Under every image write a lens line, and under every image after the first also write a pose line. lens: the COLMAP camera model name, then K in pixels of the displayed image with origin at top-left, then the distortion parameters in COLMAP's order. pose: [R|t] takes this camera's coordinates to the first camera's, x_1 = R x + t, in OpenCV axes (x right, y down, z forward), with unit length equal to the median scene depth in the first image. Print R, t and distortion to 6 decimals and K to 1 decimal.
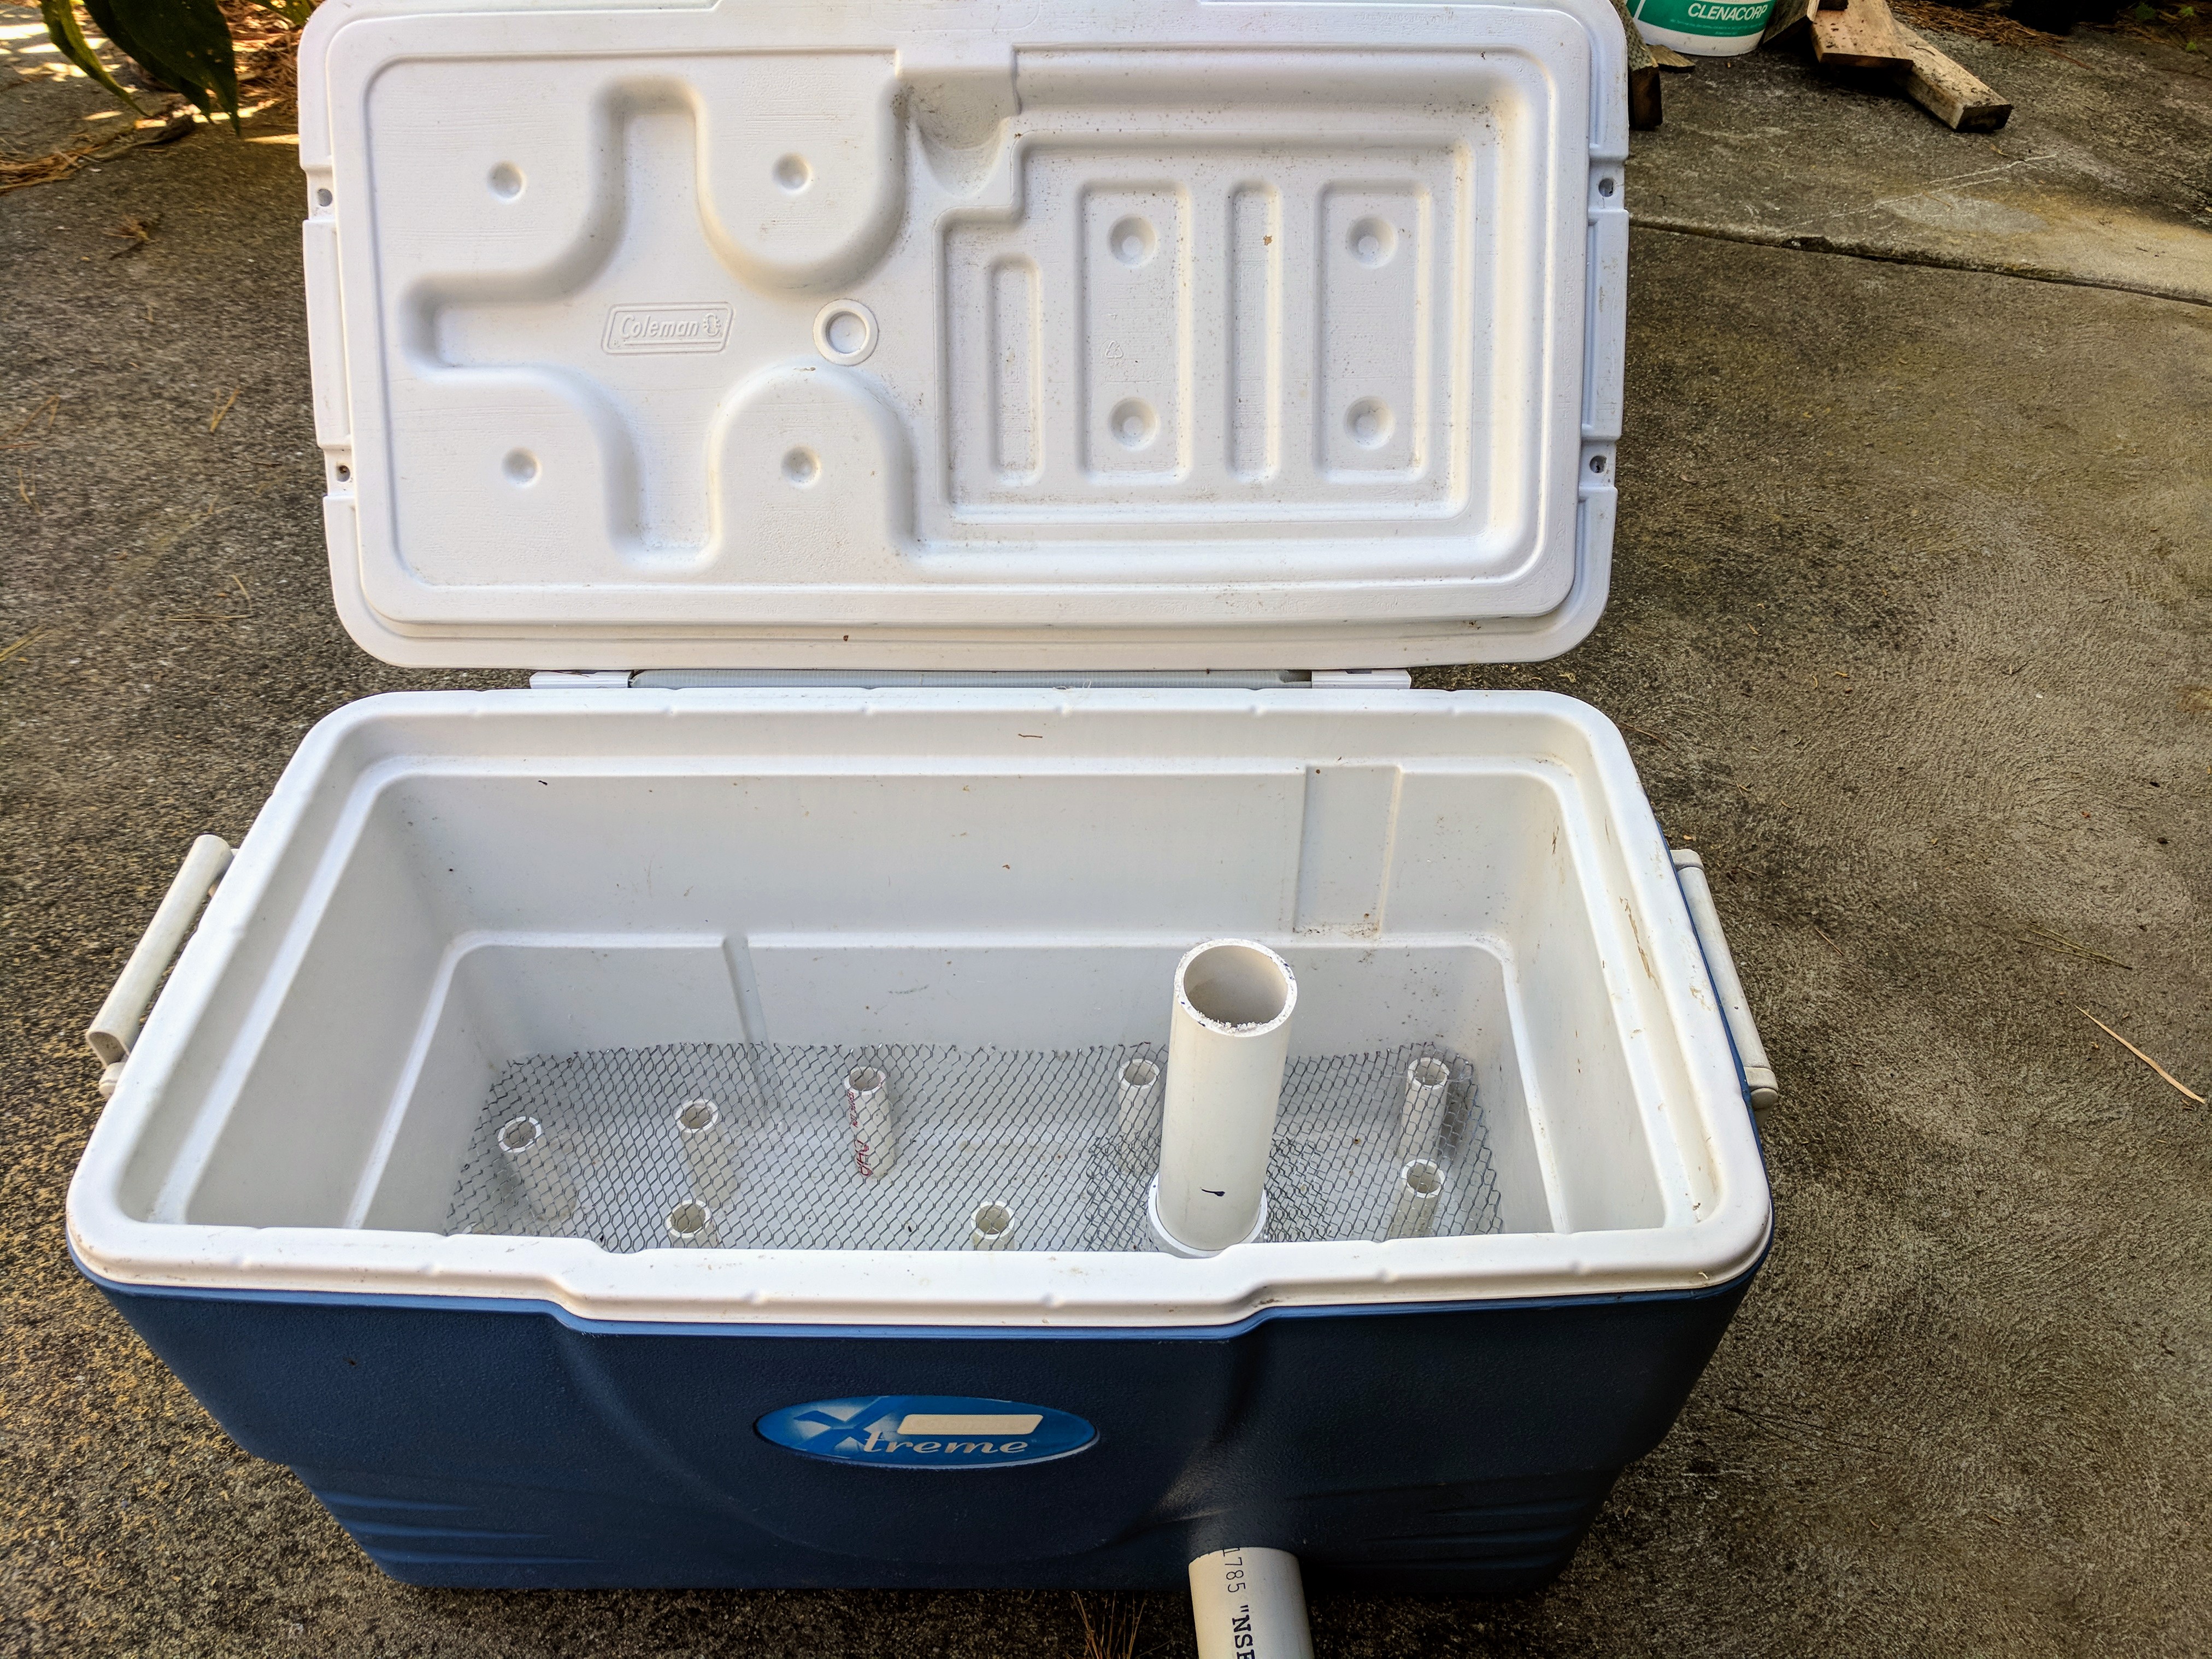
lens RADIAL K [[1677.4, 0, 1100.4], [0, 1677.4, 839.5], [0, 0, 1]] dist [0.015010, -0.002653]
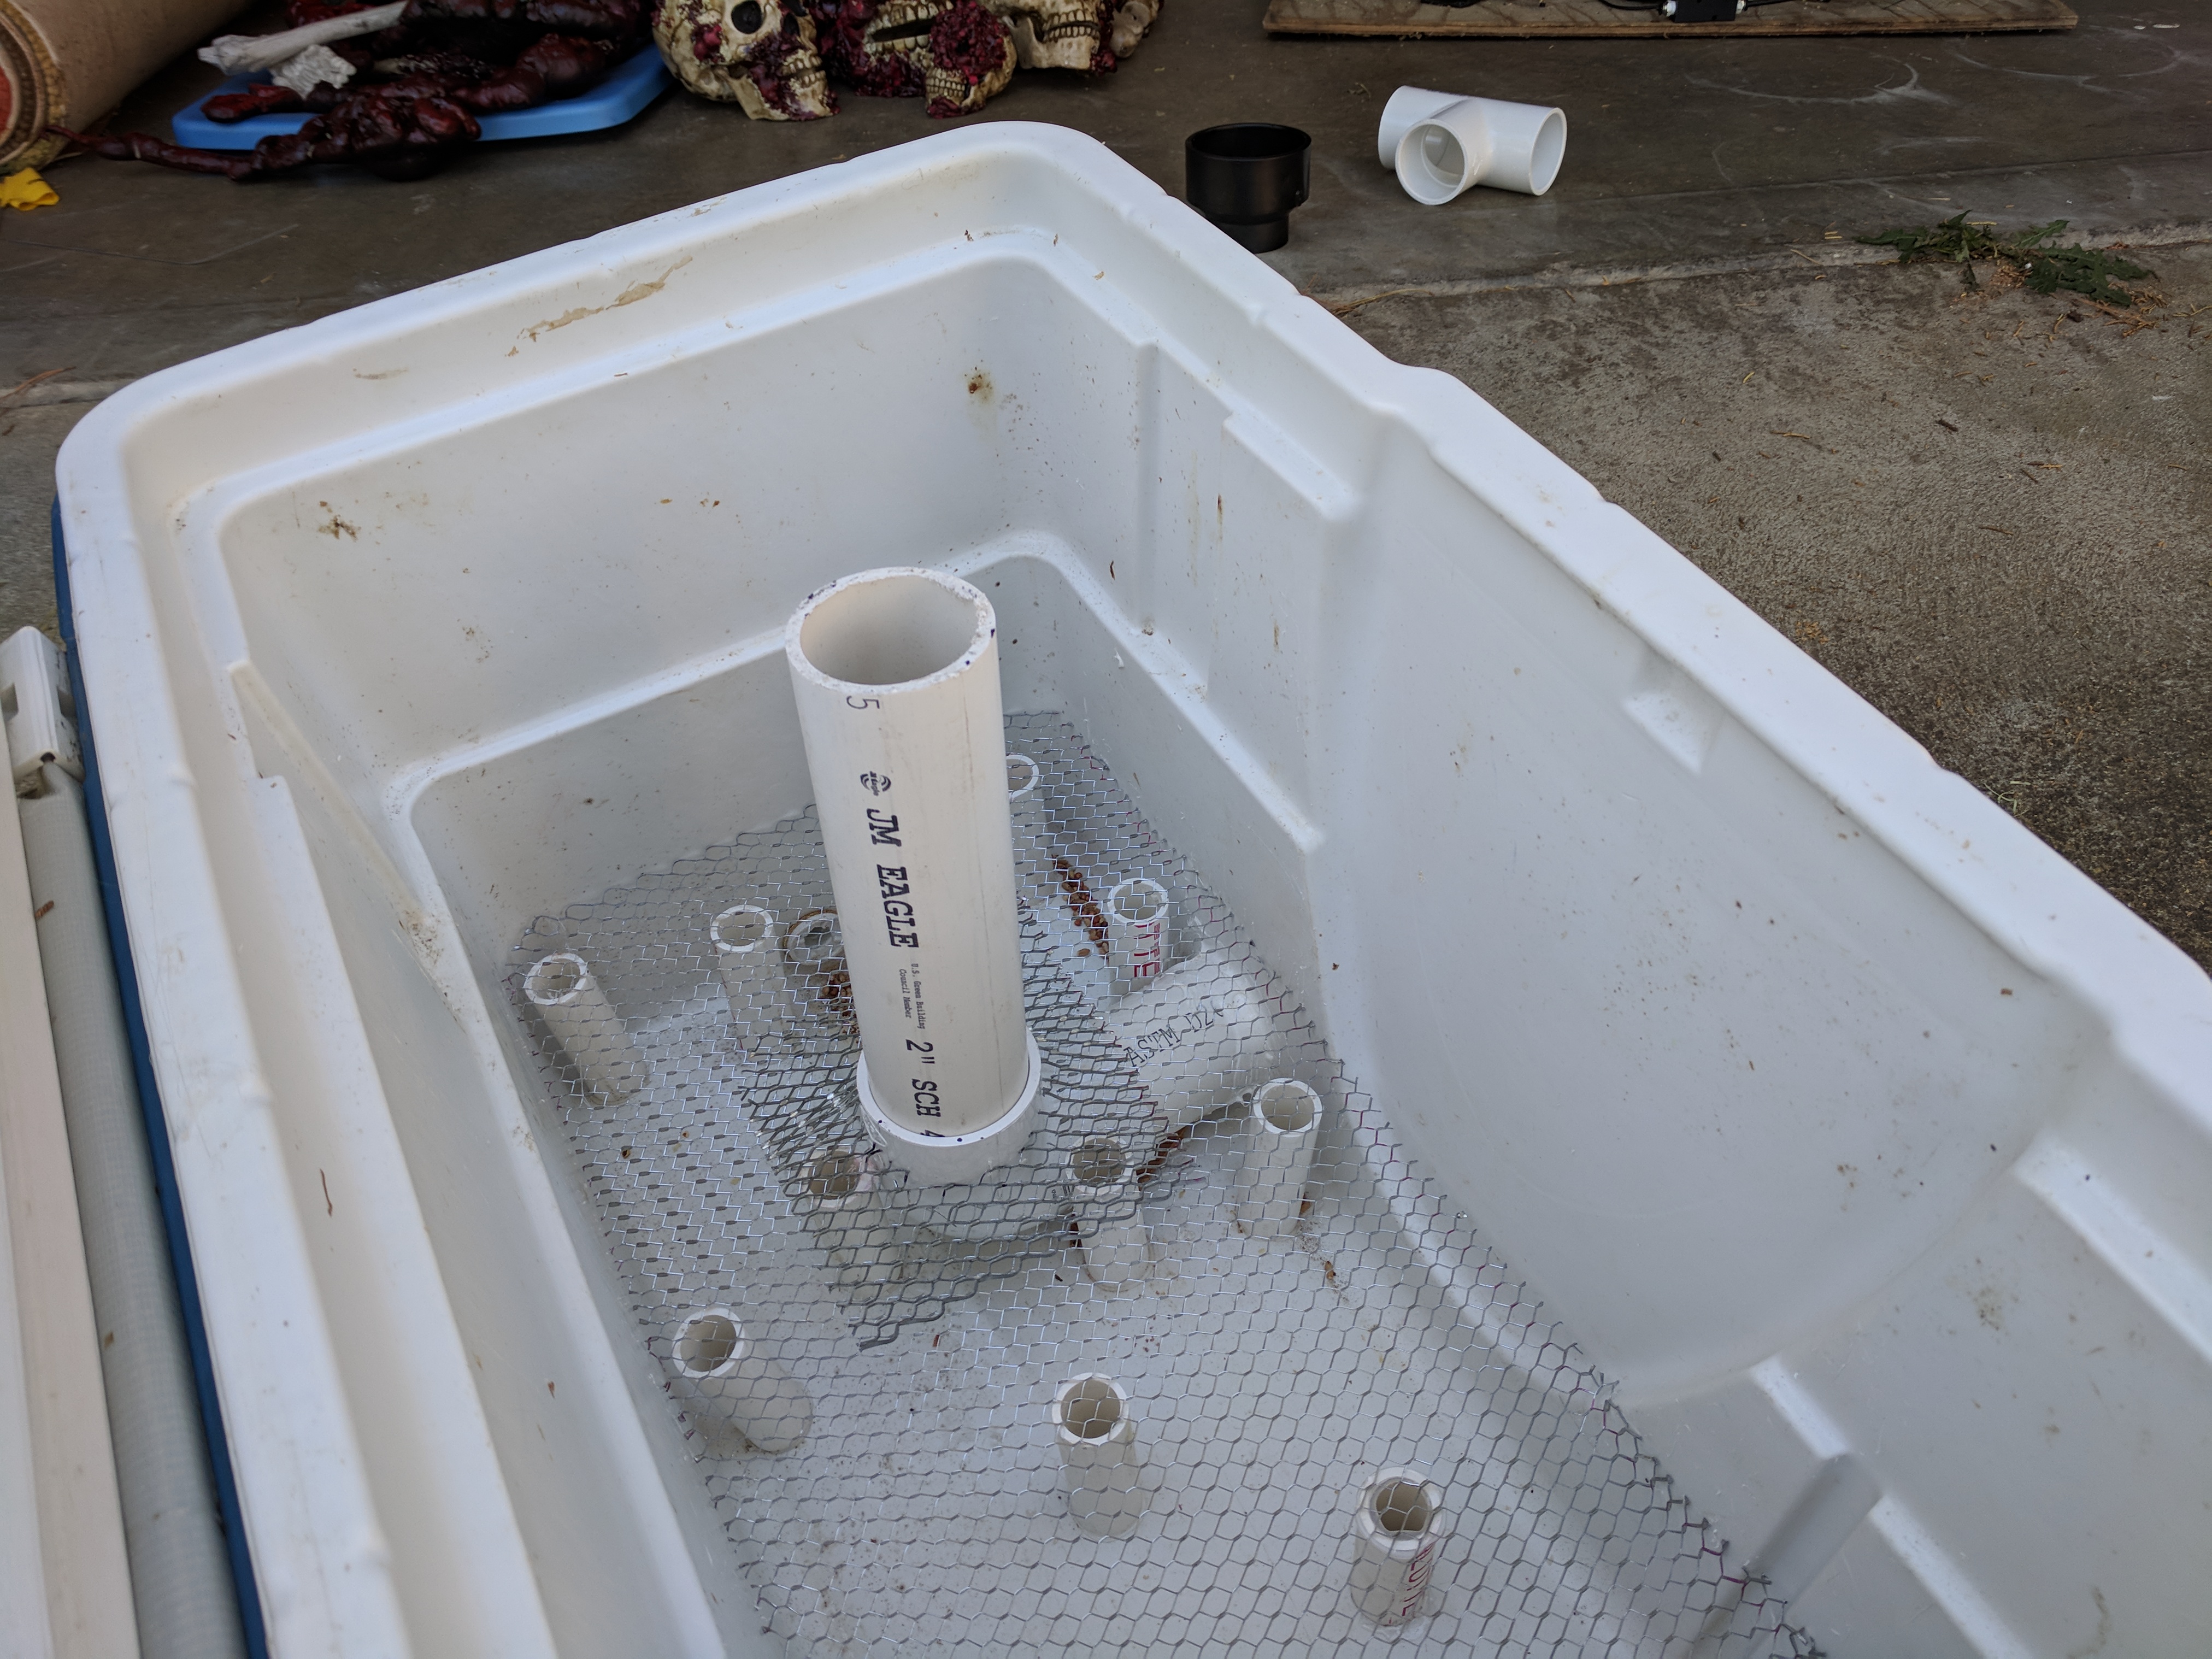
lens RADIAL K [[1677.4, 0, 1100.4], [0, 1677.4, 839.5], [0, 0, 1]] dist [0.015010, -0.002653]
pose [[-0.485508, -0.633940, 0.601998, -0.283185], [0.661808, 0.183414, 0.726891, -0.219080], [-0.571220, 0.751318, 0.330498, 0.652726]]
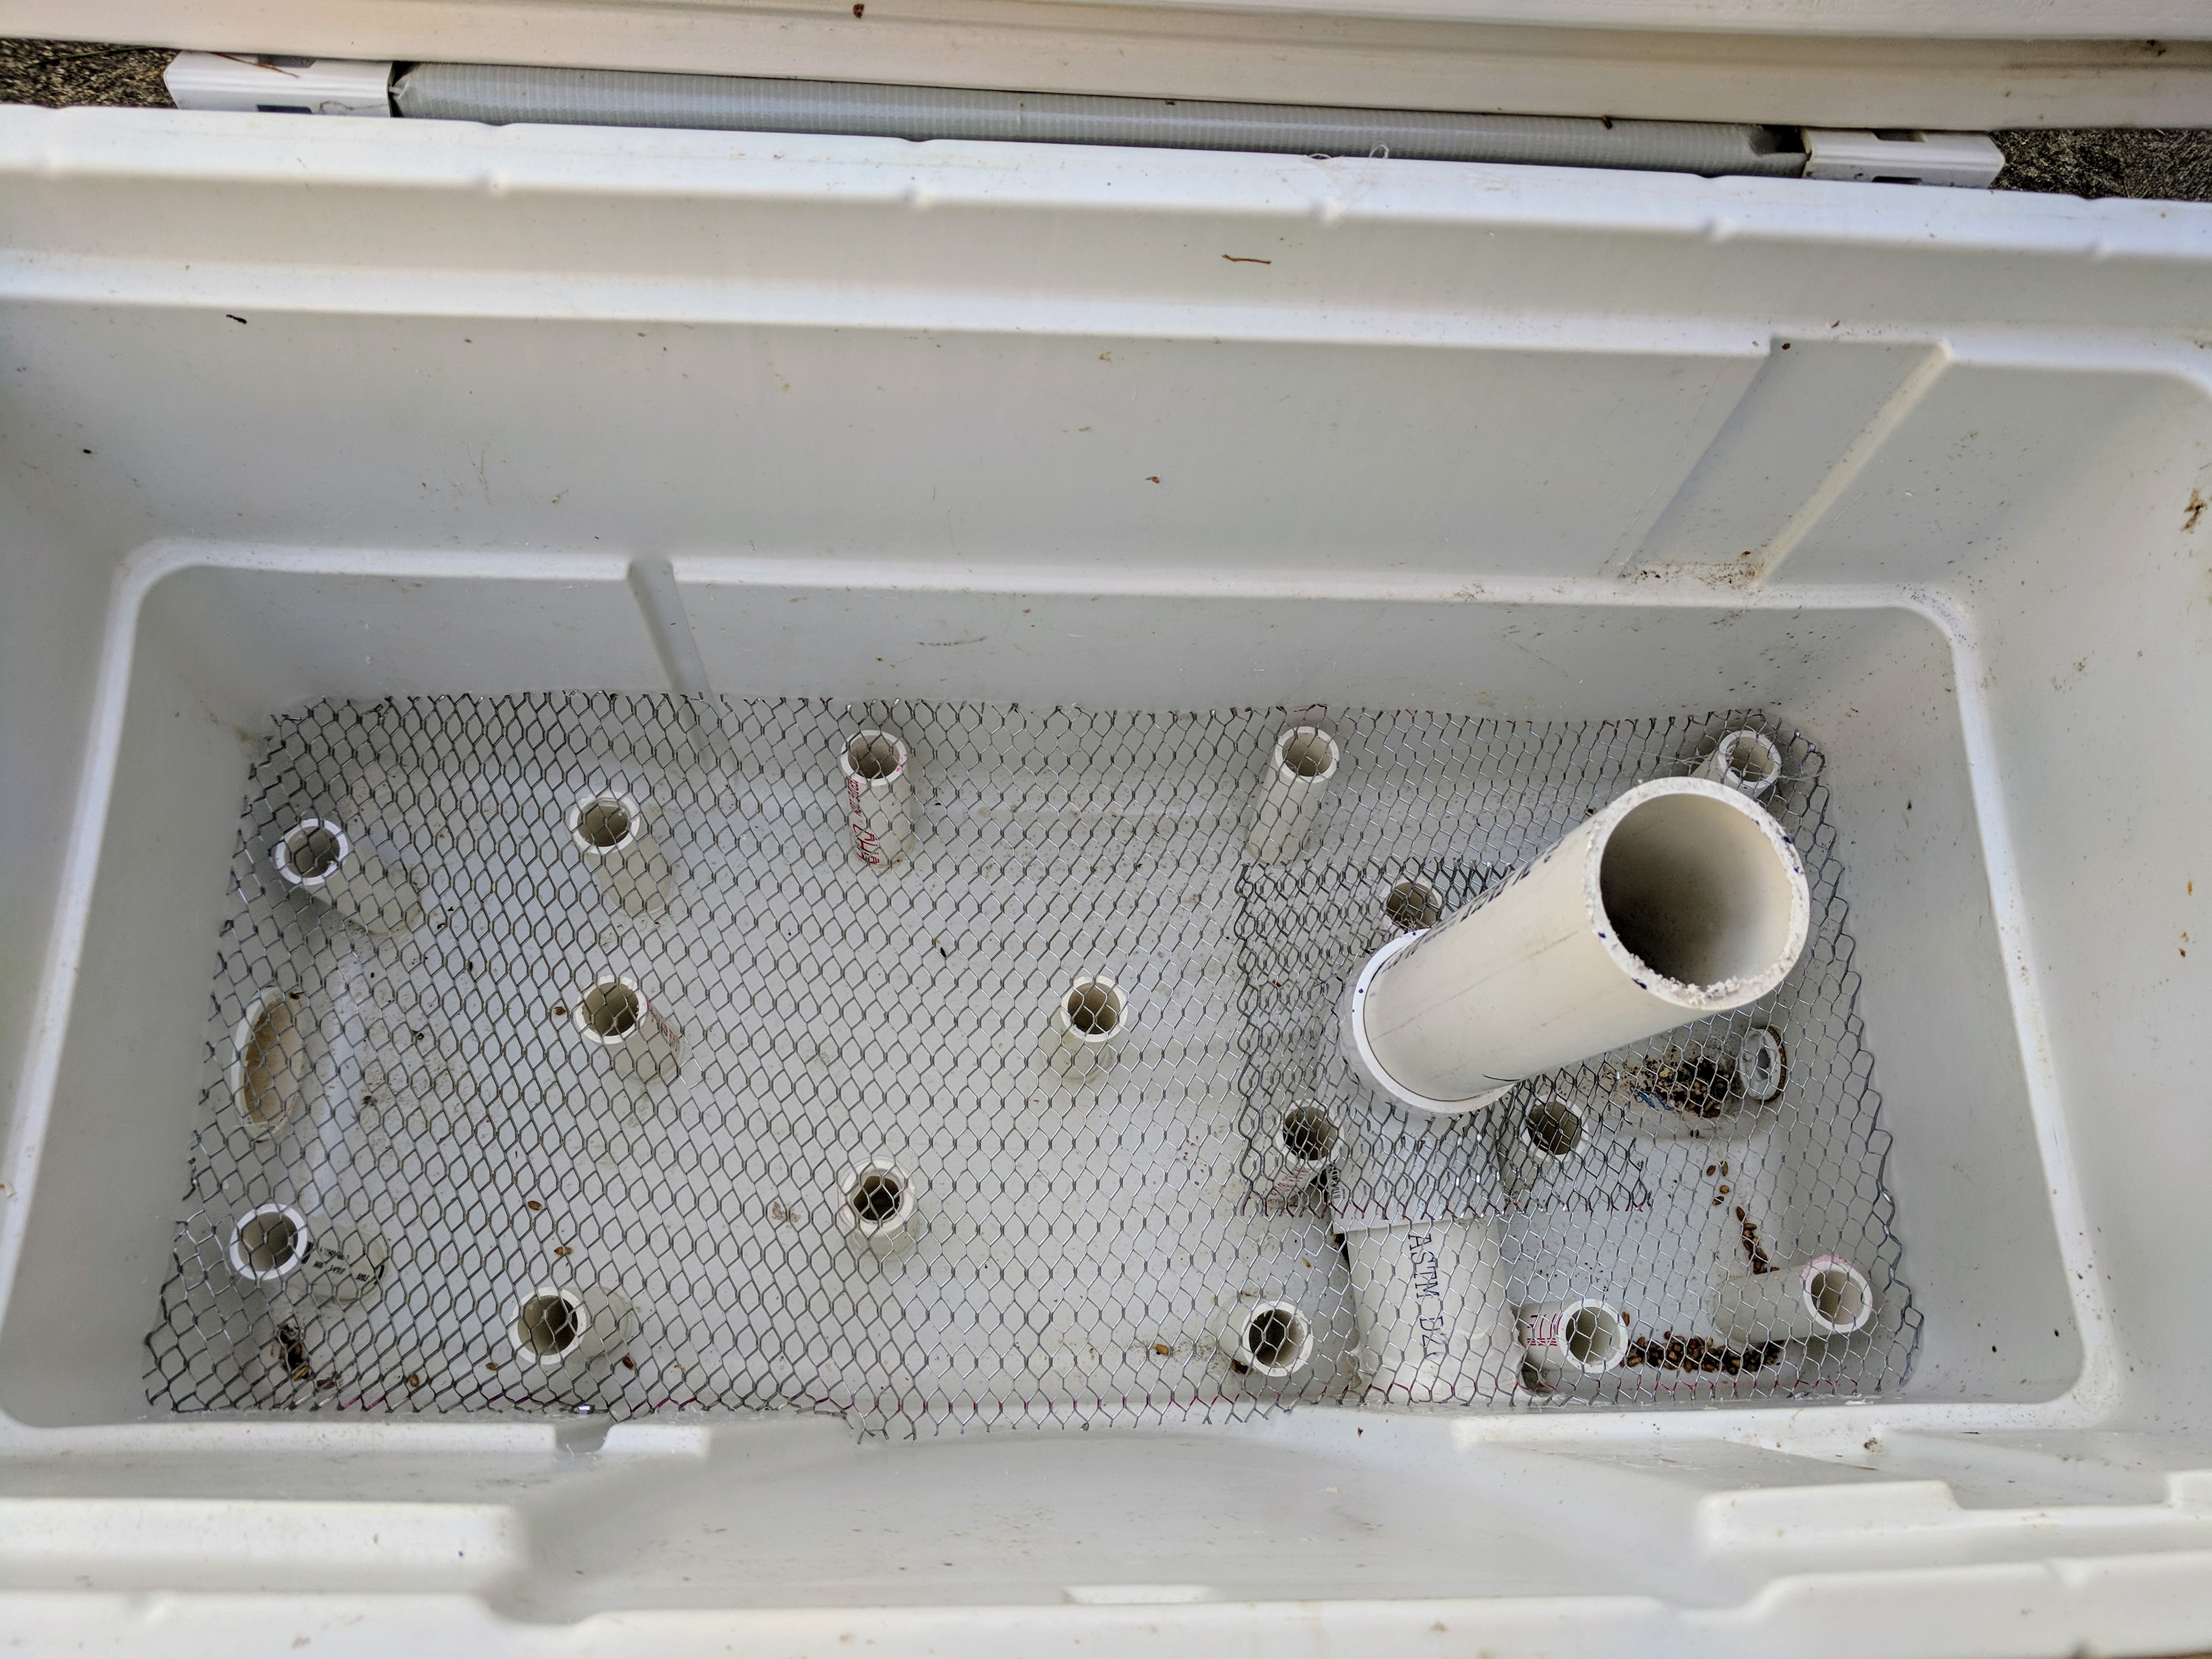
lens RADIAL K [[1677.4, 0, 1100.4], [0, 1677.4, 839.5], [0, 0, 1]] dist [0.015010, -0.002653]
pose [[0.996312, 0.008542, 0.085381, -0.115033], [-0.045834, 0.894169, 0.445377, -0.116936], [-0.072540, -0.447648, 0.891263, 0.446875]]
